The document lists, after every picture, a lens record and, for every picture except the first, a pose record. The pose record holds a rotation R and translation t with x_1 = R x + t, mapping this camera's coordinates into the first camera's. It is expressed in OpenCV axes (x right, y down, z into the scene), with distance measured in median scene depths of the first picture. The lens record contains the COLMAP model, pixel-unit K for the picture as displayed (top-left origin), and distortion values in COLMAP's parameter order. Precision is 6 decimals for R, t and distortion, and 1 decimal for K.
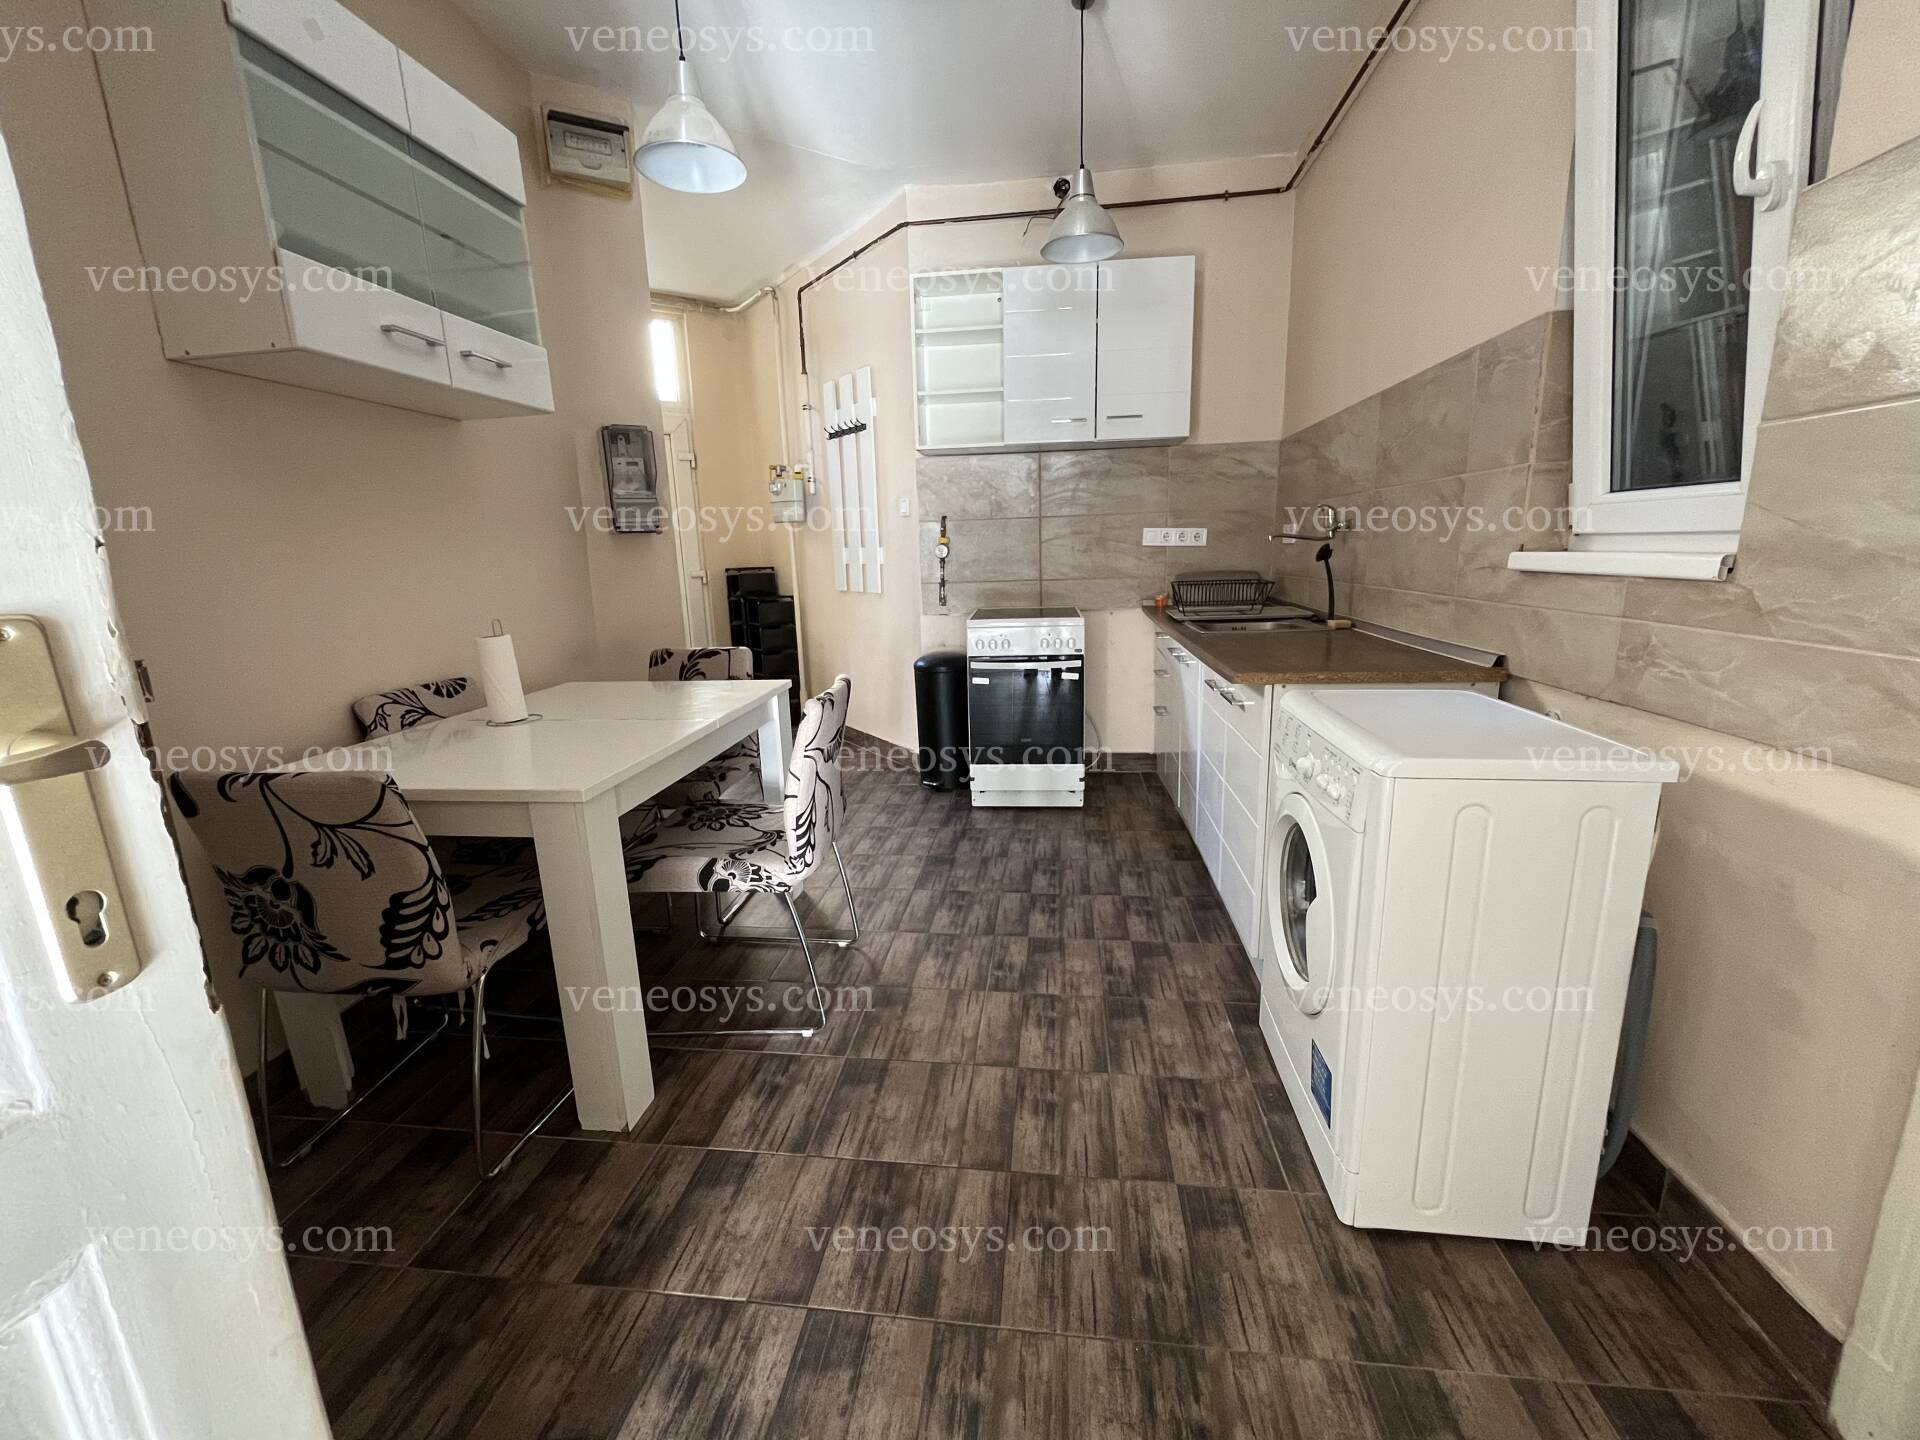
lens RADIAL K [[779.1, 0, 953.7], [0, 779.1, 718.2], [0, 0, 1]] dist [-0.001141, -0.000108]
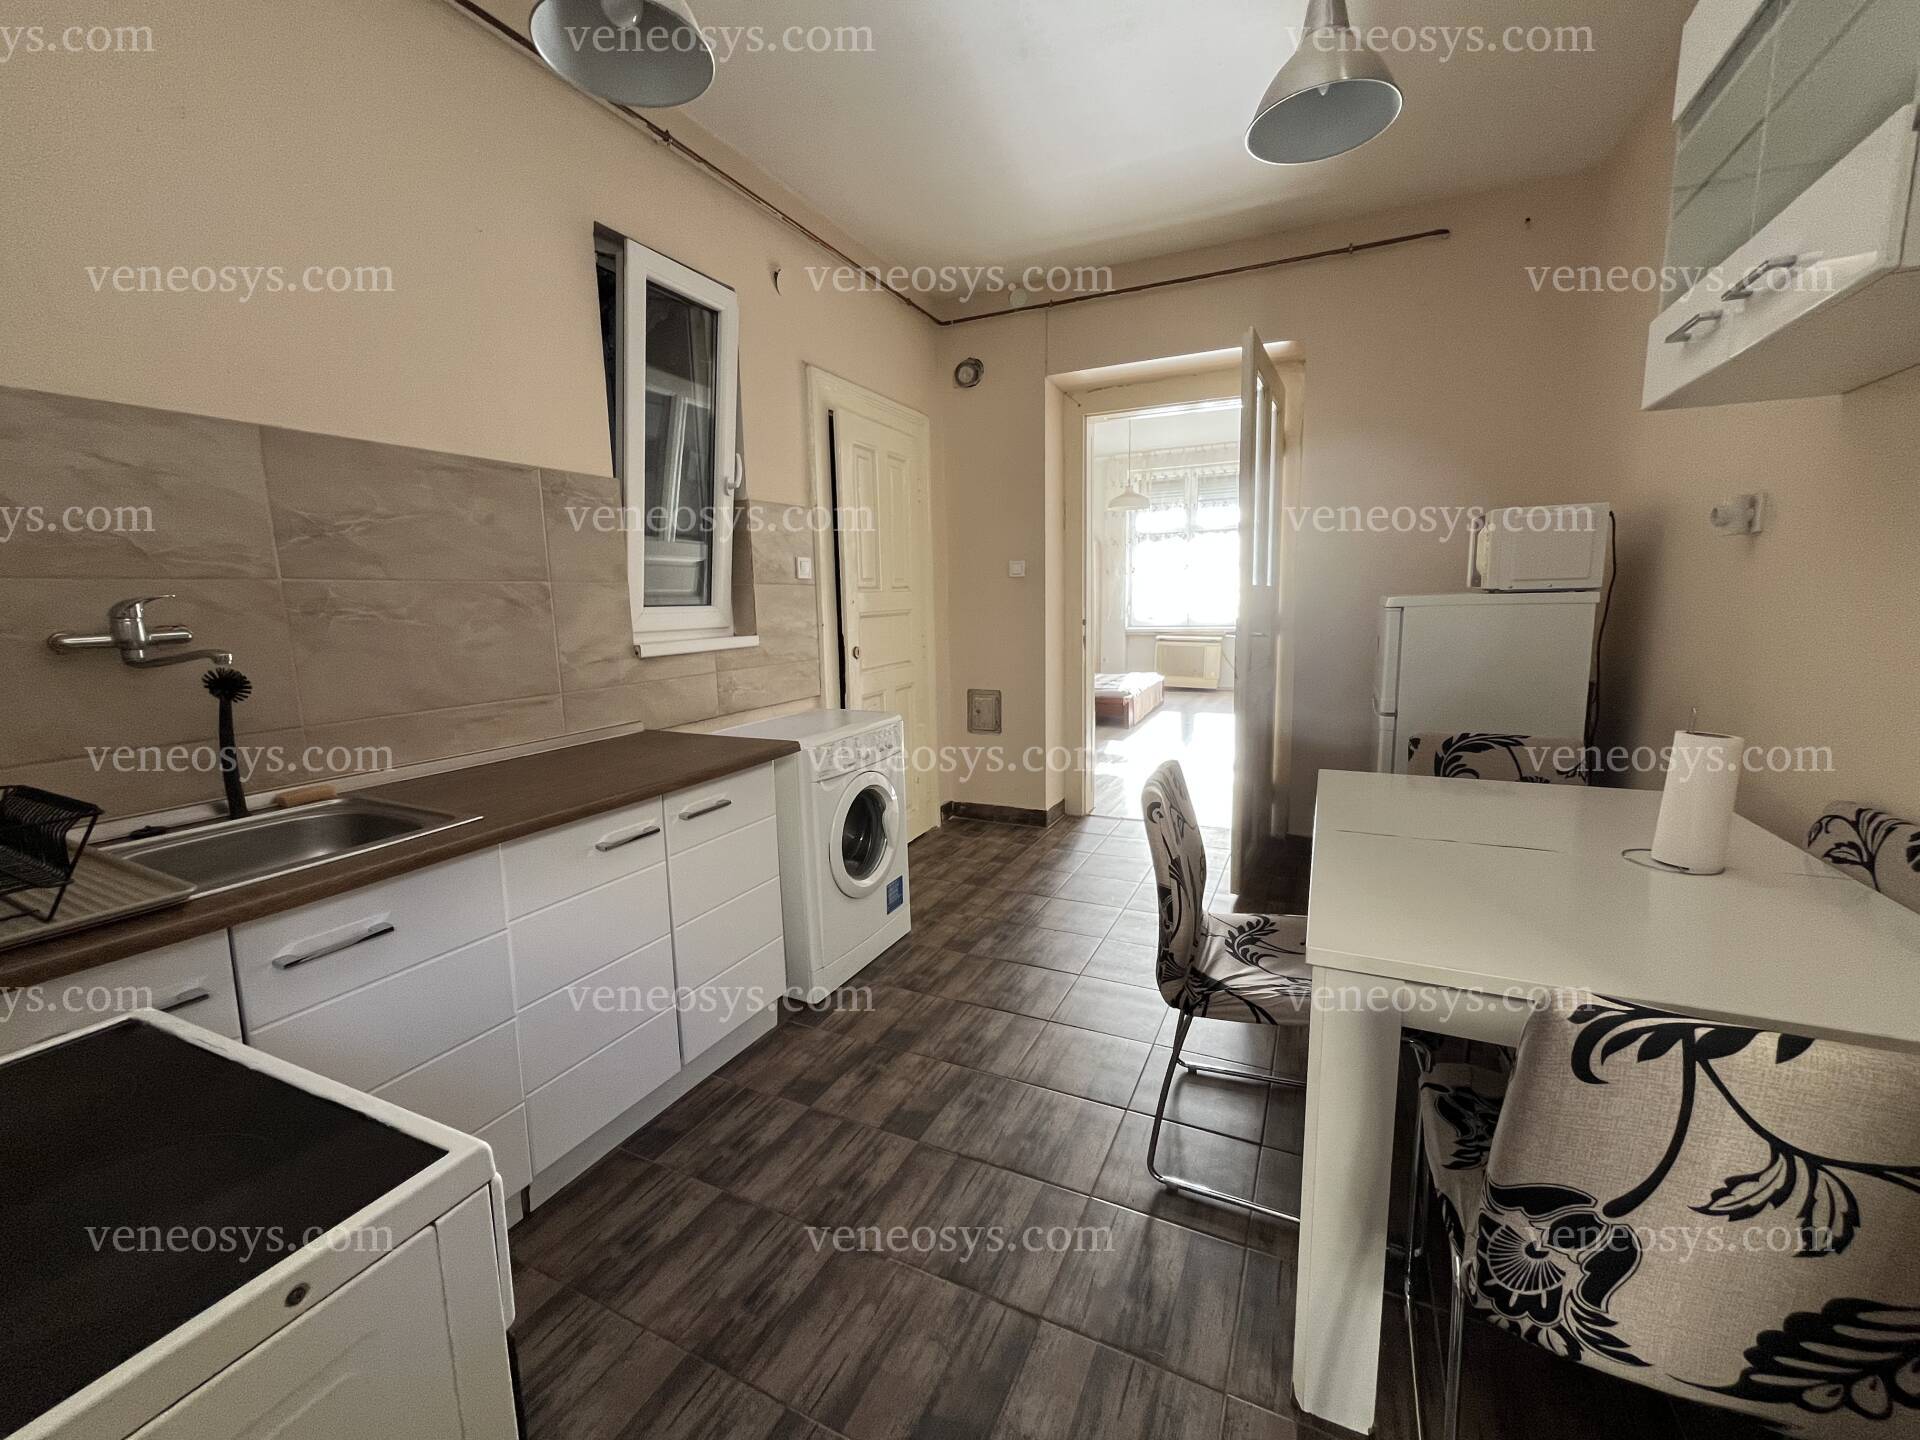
lens RADIAL K [[779.1, 0, 953.7], [0, 779.1, 718.2], [0, 0, 1]] dist [-0.001141, -0.000108]
pose [[-0.947110, 0.006582, 0.320842, -0.203244], [0.118613, 0.936171, 0.330932, -0.391865], [-0.298185, 0.351484, -0.887437, 1.697074]]
